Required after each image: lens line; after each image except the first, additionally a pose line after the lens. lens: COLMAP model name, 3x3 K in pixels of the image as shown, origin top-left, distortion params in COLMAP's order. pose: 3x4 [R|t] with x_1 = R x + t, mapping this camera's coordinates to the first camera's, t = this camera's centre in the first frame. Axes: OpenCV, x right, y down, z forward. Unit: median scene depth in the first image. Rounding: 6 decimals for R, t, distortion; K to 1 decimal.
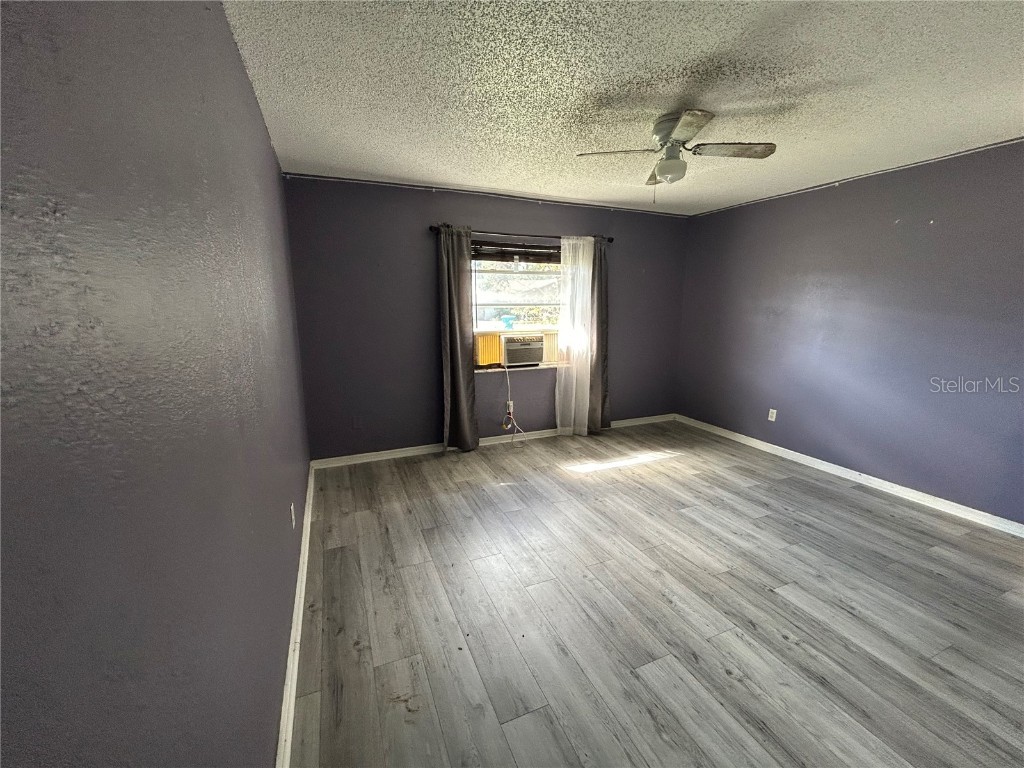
lens RADIAL K [[418.0, 0, 507.7], [0, 418.0, 385.2], [0, 0, 1]] dist [-0.000886, 0.000869]
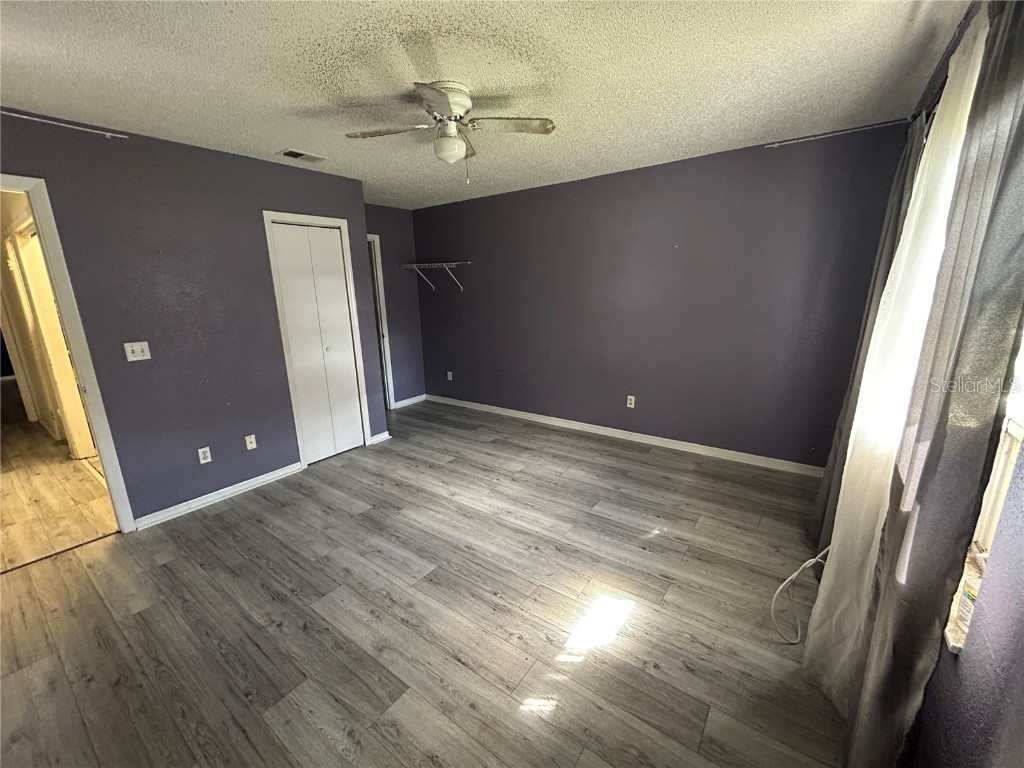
lens RADIAL K [[418.0, 0, 507.7], [0, 418.0, 385.2], [0, 0, 1]] dist [-0.000886, 0.000869]
pose [[-0.859062, 0.138730, -0.492713, 0.709191], [-0.074905, 0.918139, 0.389114, -0.360368], [0.506361, 0.371180, -0.778347, 1.735282]]
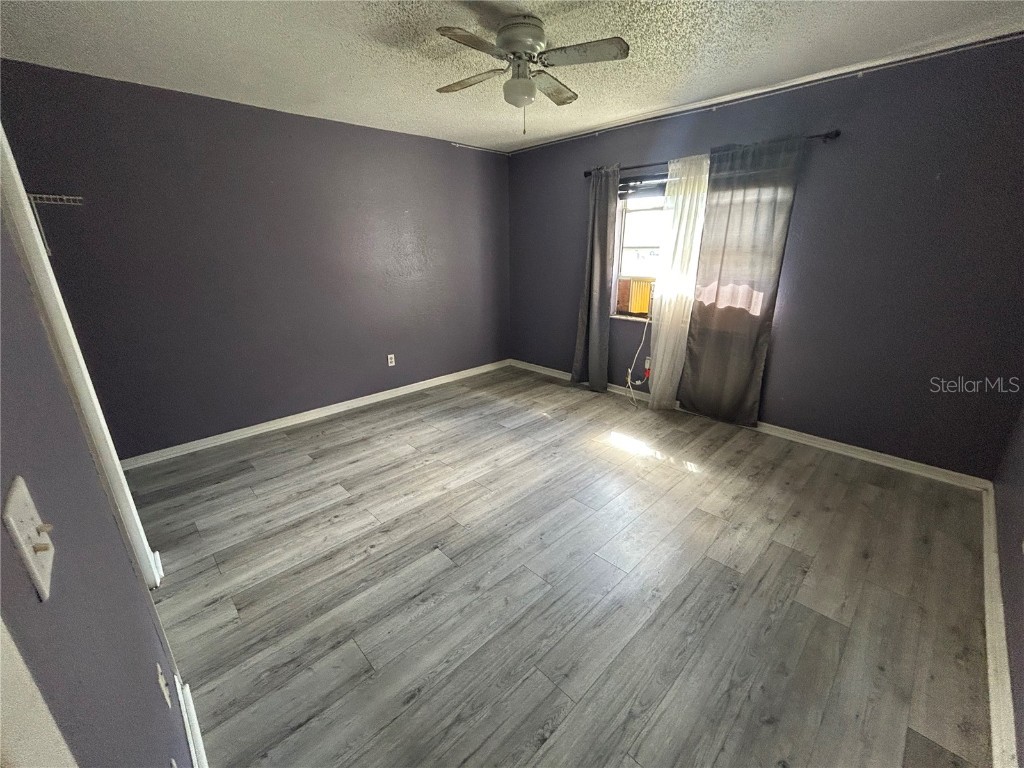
lens RADIAL K [[418.0, 0, 507.7], [0, 418.0, 385.2], [0, 0, 1]] dist [-0.000886, 0.000869]
pose [[0.355033, 0.292635, -0.887872, 1.184367], [-0.166393, 0.954360, 0.248013, -0.126641], [0.919926, 0.059682, 0.387522, 0.601084]]
